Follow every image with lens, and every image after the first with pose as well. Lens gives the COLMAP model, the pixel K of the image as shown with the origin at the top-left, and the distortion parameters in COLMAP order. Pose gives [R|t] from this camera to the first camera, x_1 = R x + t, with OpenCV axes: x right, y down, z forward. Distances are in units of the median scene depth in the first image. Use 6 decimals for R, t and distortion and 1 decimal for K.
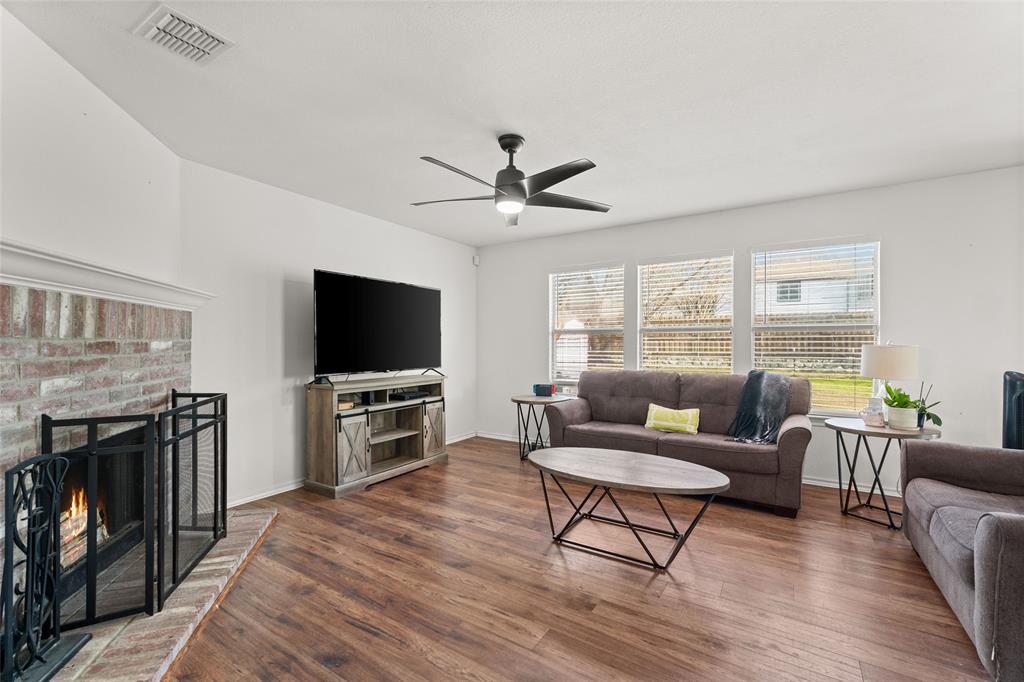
lens RADIAL K [[450.8, 0, 505.9], [0, 450.8, 341.7], [0, 0, 1]] dist [0.014799, -0.002602]
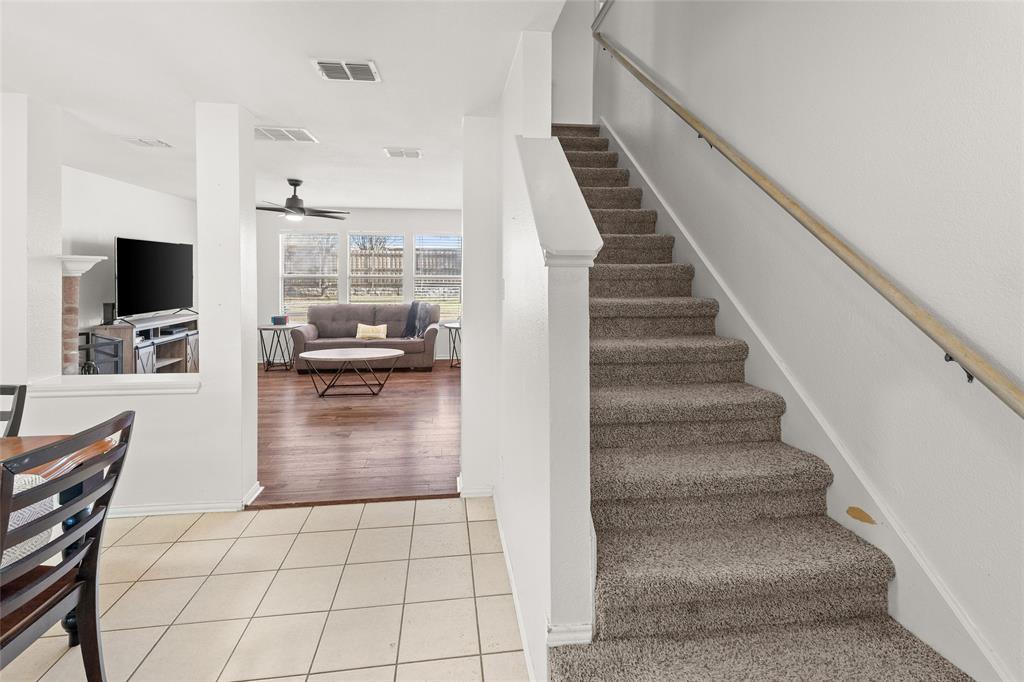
lens RADIAL K [[450.8, 0, 505.0], [0, 450.8, 271.3], [0, 0, 1]] dist [0.014799, -0.002602]
pose [[0.767637, 0.006373, 0.640853, -0.376306], [-0.007674, 0.999970, -0.000751, -0.065836], [-0.640839, -0.004342, 0.767663, -0.698300]]
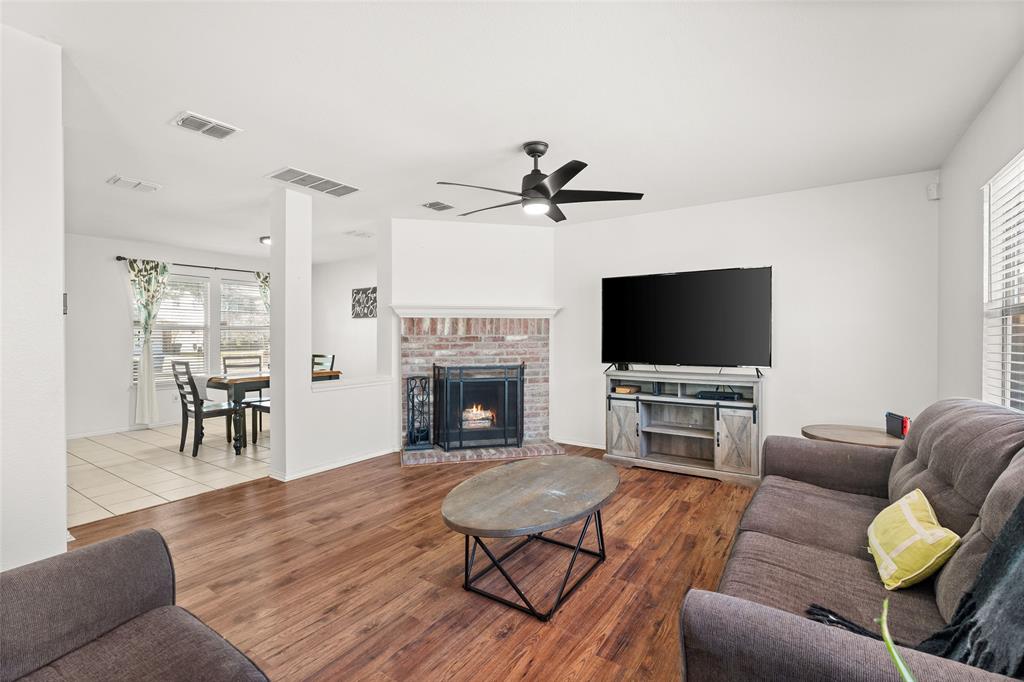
lens RADIAL K [[450.8, 0, 506.5], [0, 450.8, 335.3], [0, 0, 1]] dist [0.014799, -0.002602]
pose [[-0.014600, -0.000694, -0.999893, 0.821998], [0.003510, 0.999994, -0.000745, -0.001934], [0.999887, -0.003521, -0.014598, 0.716544]]
